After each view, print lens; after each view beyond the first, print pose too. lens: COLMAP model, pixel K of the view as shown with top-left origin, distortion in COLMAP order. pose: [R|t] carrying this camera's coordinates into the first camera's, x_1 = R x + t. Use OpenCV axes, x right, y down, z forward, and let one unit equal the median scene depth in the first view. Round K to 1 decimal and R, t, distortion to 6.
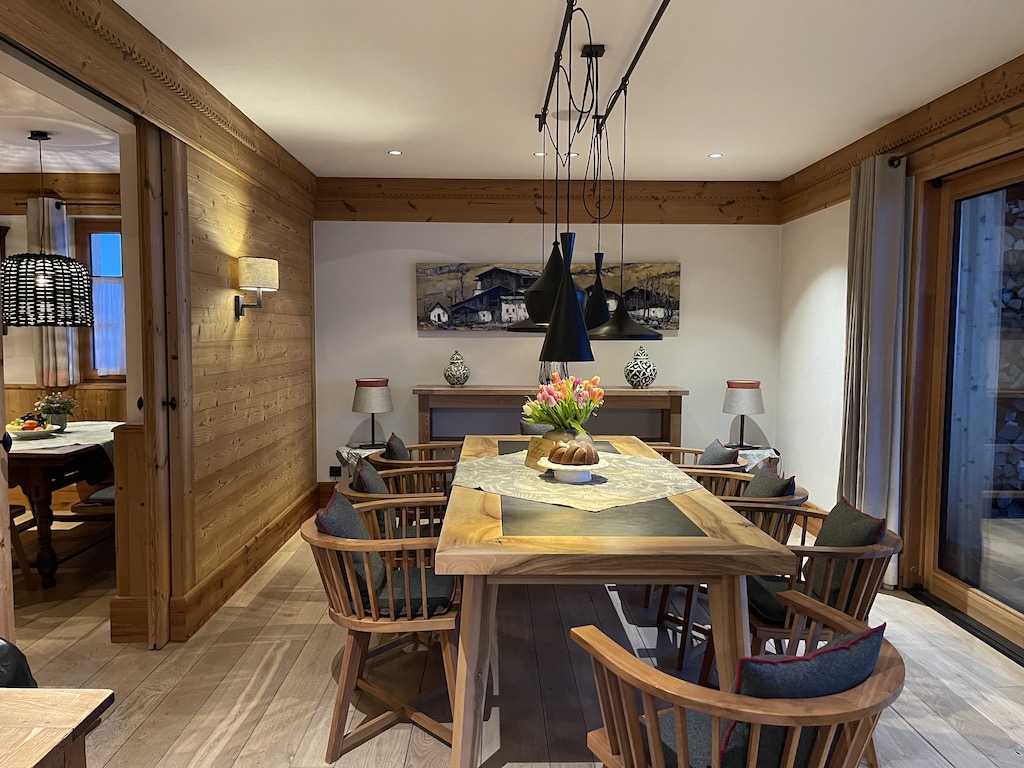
lens RADIAL K [[798.7, 0, 512.0], [0, 798.7, 384.0], [0, 0, 1]] dist [0.115559, -0.158619]
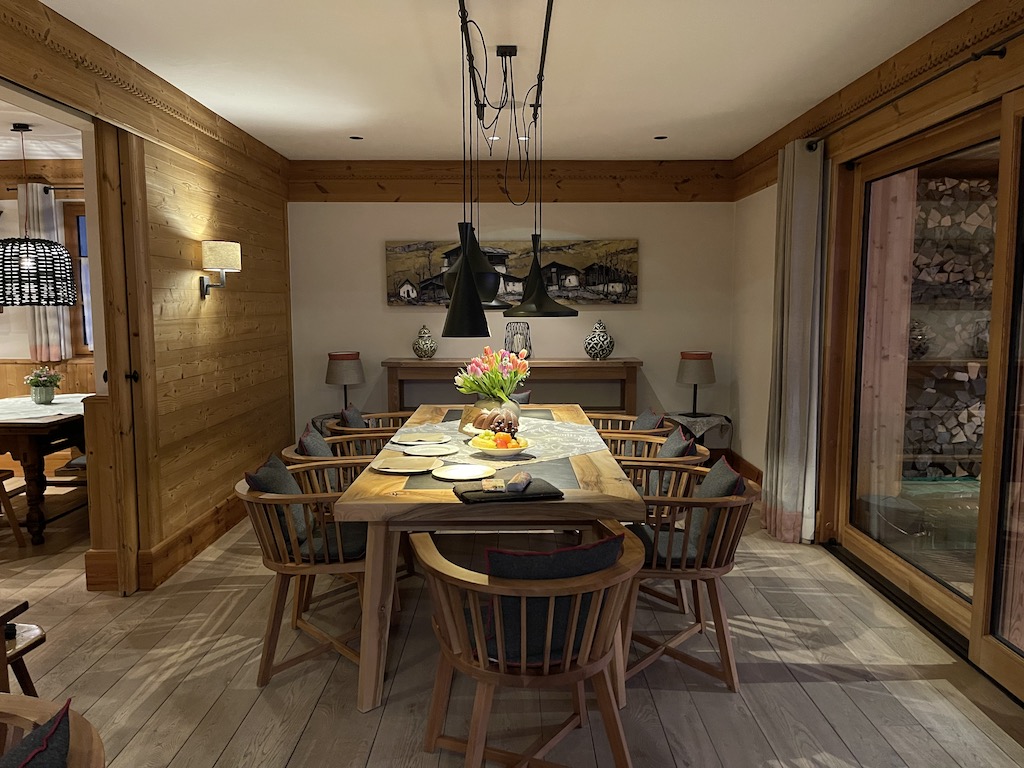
lens RADIAL K [[798.7, 0, 512.0], [0, 798.7, 384.0], [0, 0, 1]] dist [0.115559, -0.158619]
pose [[0.999809, -0.005895, -0.018639, 0.094609], [0.006547, 0.999361, 0.035129, -0.000950], [0.018420, -0.035244, 0.999209, -0.079653]]
